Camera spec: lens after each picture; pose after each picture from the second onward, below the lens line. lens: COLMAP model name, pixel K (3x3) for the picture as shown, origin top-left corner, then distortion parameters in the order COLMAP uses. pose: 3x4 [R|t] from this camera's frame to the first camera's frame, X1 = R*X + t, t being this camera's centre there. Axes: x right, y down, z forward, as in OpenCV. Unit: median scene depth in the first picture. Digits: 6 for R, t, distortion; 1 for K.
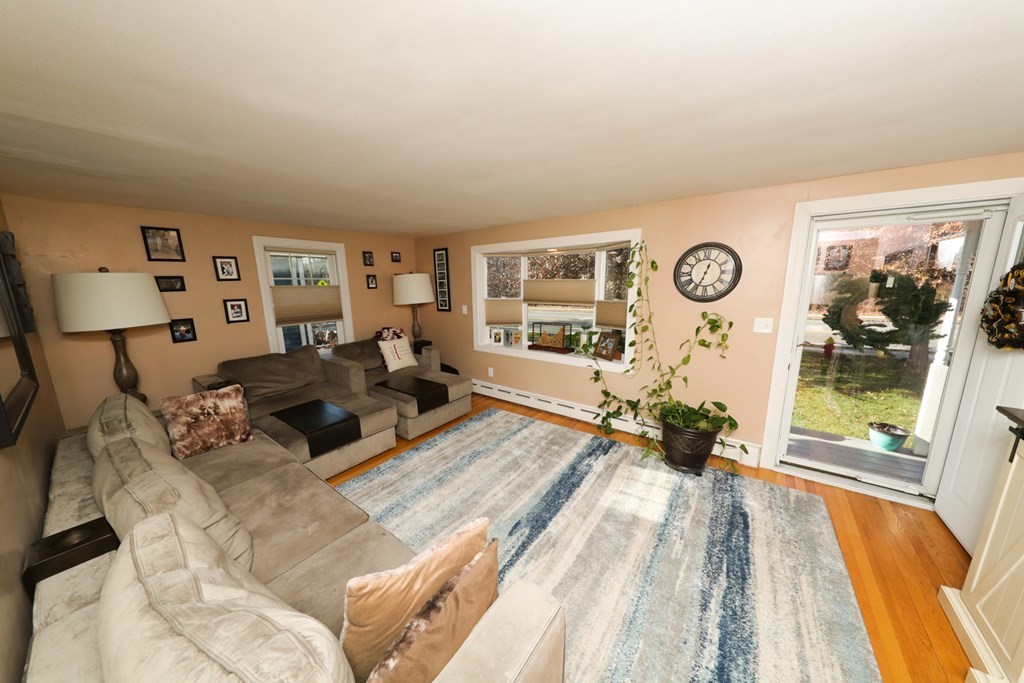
lens RADIAL K [[323.0, 0, 514.0], [0, 323.0, 343.0], [0, 0, 1]] dist [0.007935, -0.004691]
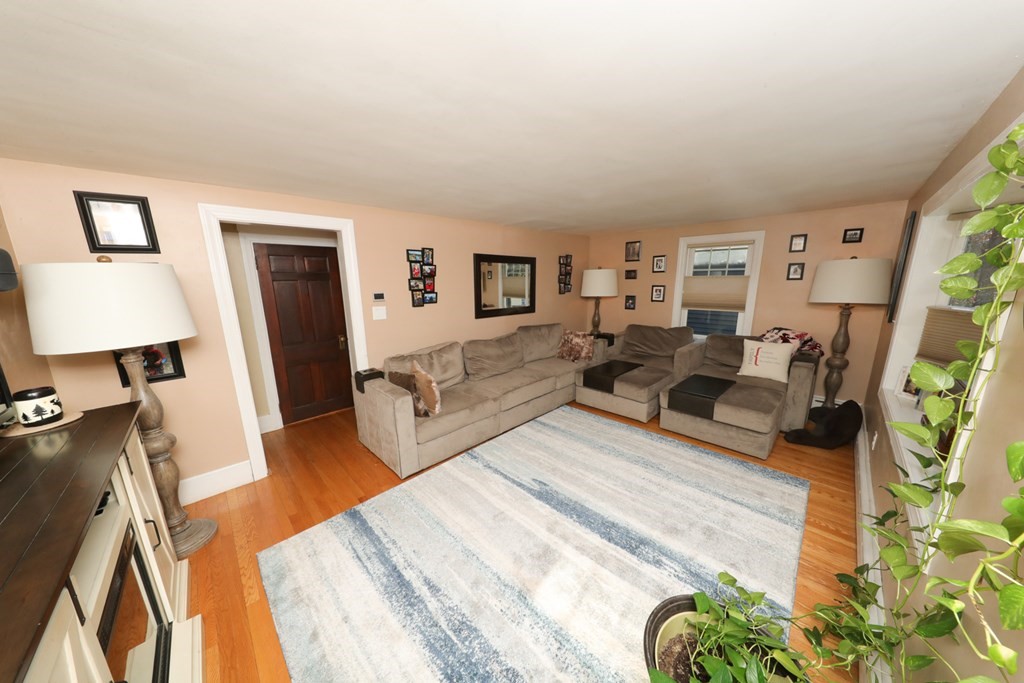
lens RADIAL K [[323.0, 0, 514.0], [0, 323.0, 343.0], [0, 0, 1]] dist [0.007935, -0.004691]
pose [[-0.152101, 0.210775, -0.965629, 0.722063], [-0.170773, 0.956698, 0.235725, -0.128511], [0.973500, 0.200758, -0.109520, 0.630347]]
